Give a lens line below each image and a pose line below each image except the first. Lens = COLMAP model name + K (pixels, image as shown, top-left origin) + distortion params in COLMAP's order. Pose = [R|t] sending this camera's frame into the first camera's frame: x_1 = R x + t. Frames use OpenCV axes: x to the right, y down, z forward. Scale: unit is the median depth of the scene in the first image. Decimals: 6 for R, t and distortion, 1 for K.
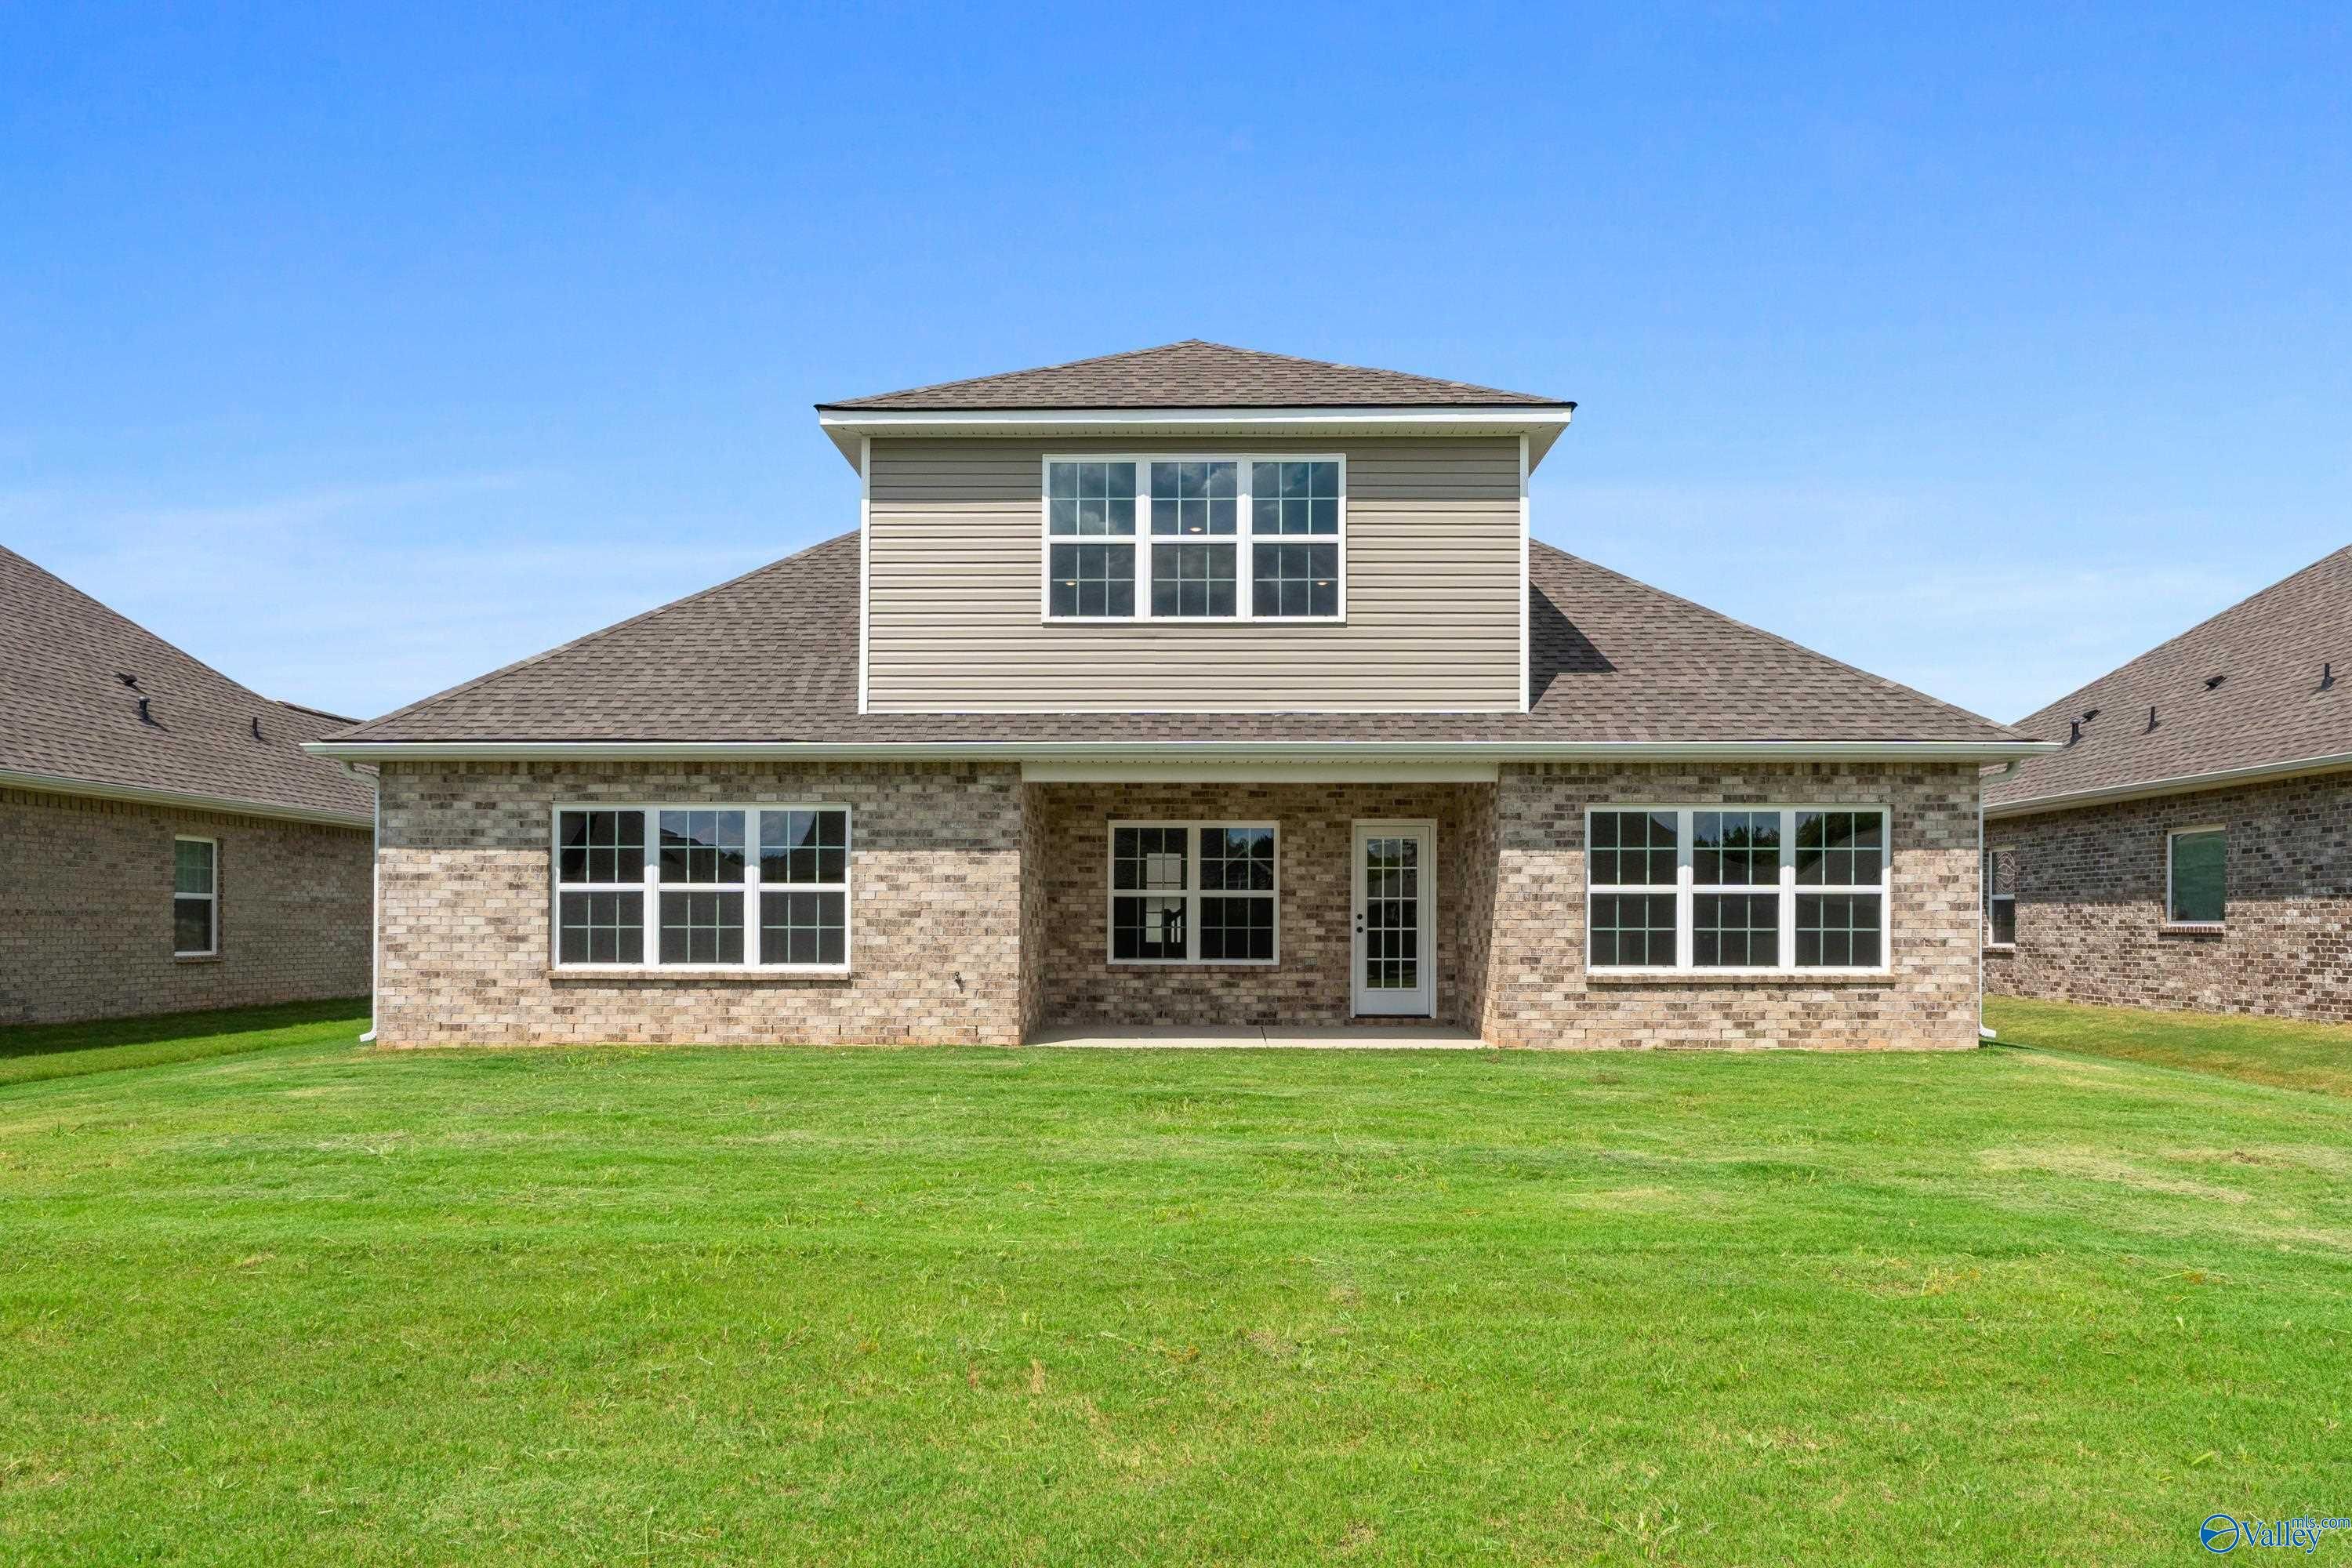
lens RADIAL K [[1519.3, 0, 1176.1], [0, 1519.3, 923.2], [0, 0, 1]] dist [-0.000224, -0.000777]
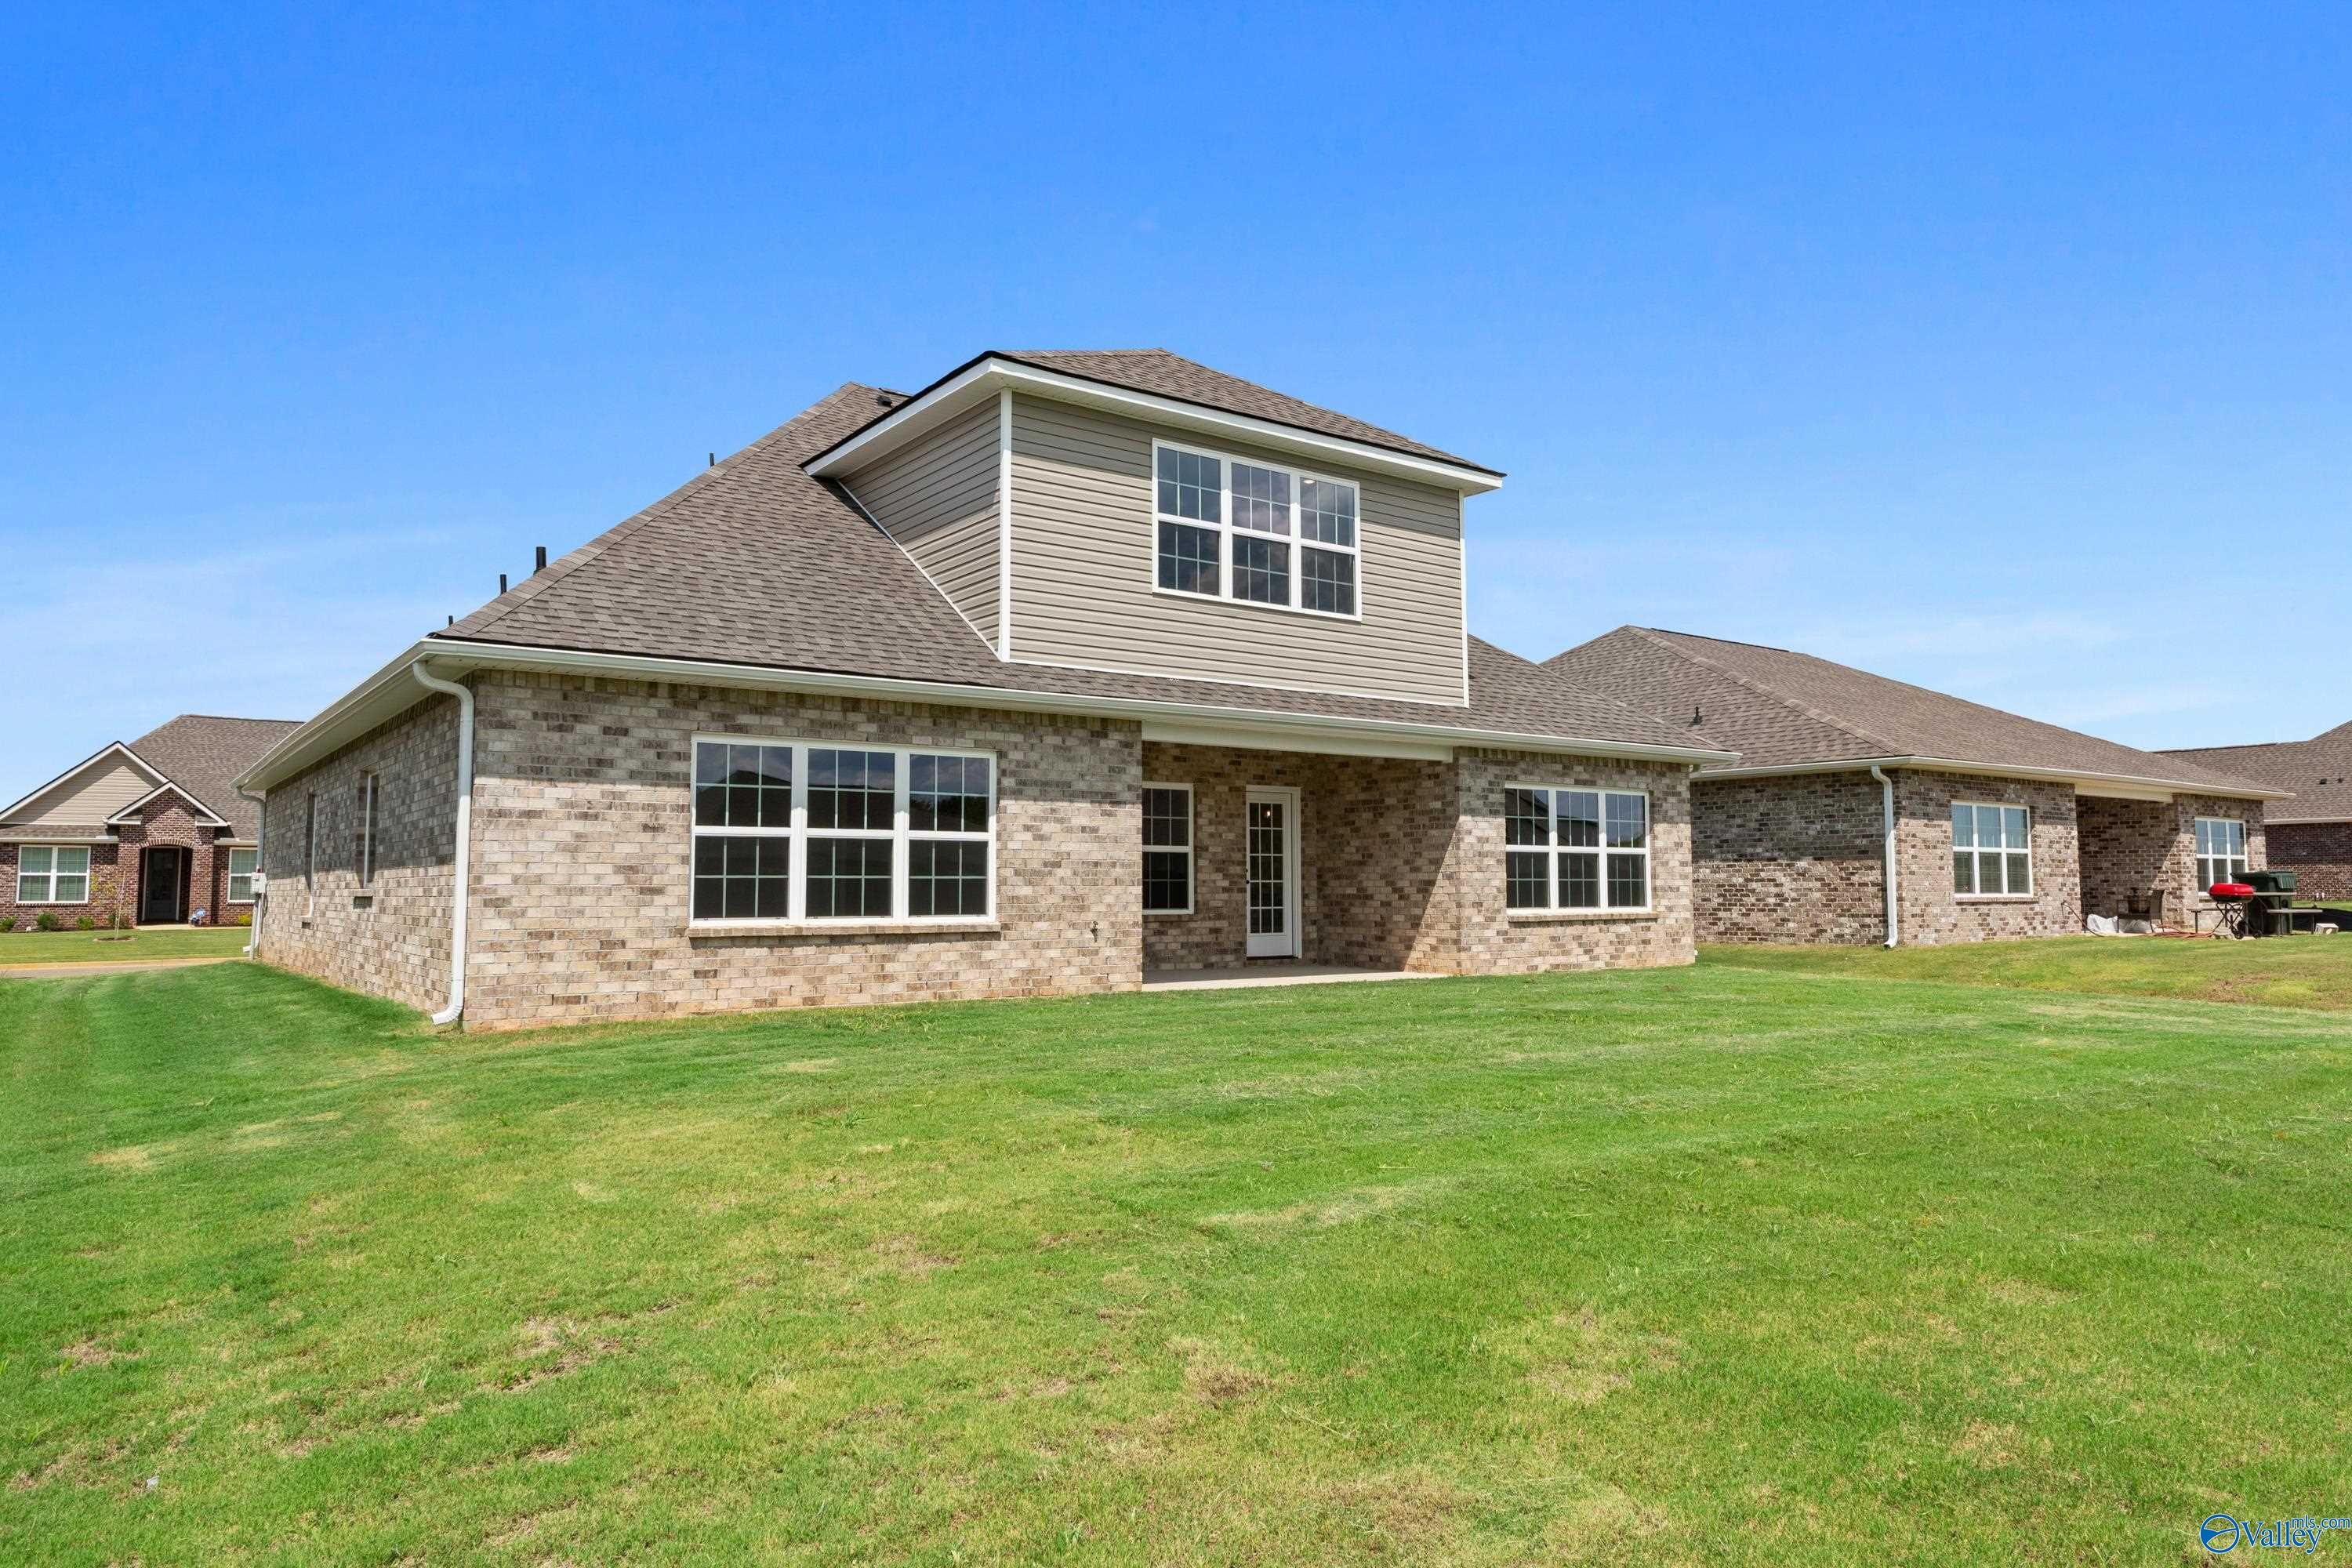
lens RADIAL K [[1492.6, 0, 1176.0], [0, 1492.6, 784.0], [0, 0, 1]] dist [0.001161, -0.000381]
pose [[0.799249, 0.038768, 0.599749, -0.701235], [0.003363, 0.997613, -0.068969, 0.009360], [-0.600991, 0.057140, 0.797211, 0.160747]]
